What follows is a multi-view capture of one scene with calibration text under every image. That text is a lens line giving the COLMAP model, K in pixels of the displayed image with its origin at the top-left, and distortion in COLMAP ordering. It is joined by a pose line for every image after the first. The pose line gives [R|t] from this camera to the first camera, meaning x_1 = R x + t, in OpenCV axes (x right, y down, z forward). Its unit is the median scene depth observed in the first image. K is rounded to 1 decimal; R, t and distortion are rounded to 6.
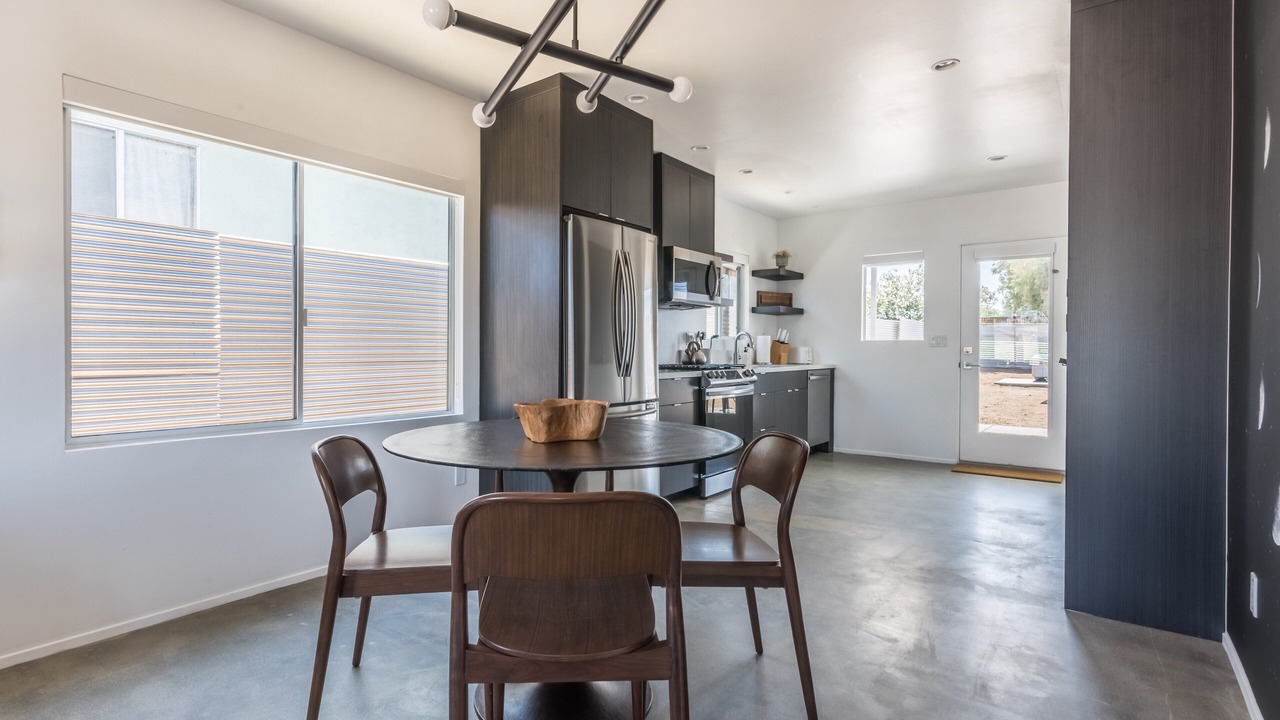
lens RADIAL K [[652.5, 0, 599.2], [0, 652.5, 359.3], [0, 0, 1]] dist [-0.003837, -0.000683]
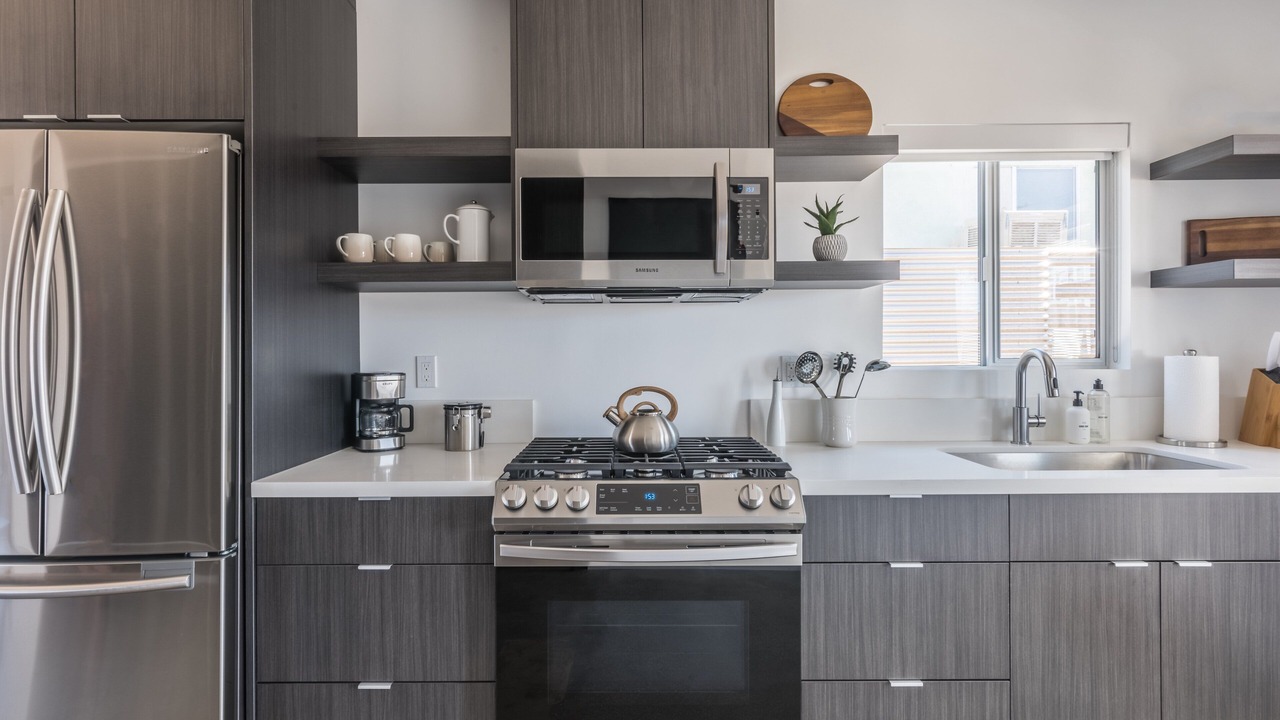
lens RADIAL K [[652.5, 0, 599.2], [0, 652.5, 359.3], [0, 0, 1]] dist [-0.003837, -0.000683]
pose [[0.624291, 0.002345, -0.781188, 0.323160], [-0.001230, 0.999997, 0.002019, -0.034572], [0.781191, -0.000300, 0.624292, 0.569777]]
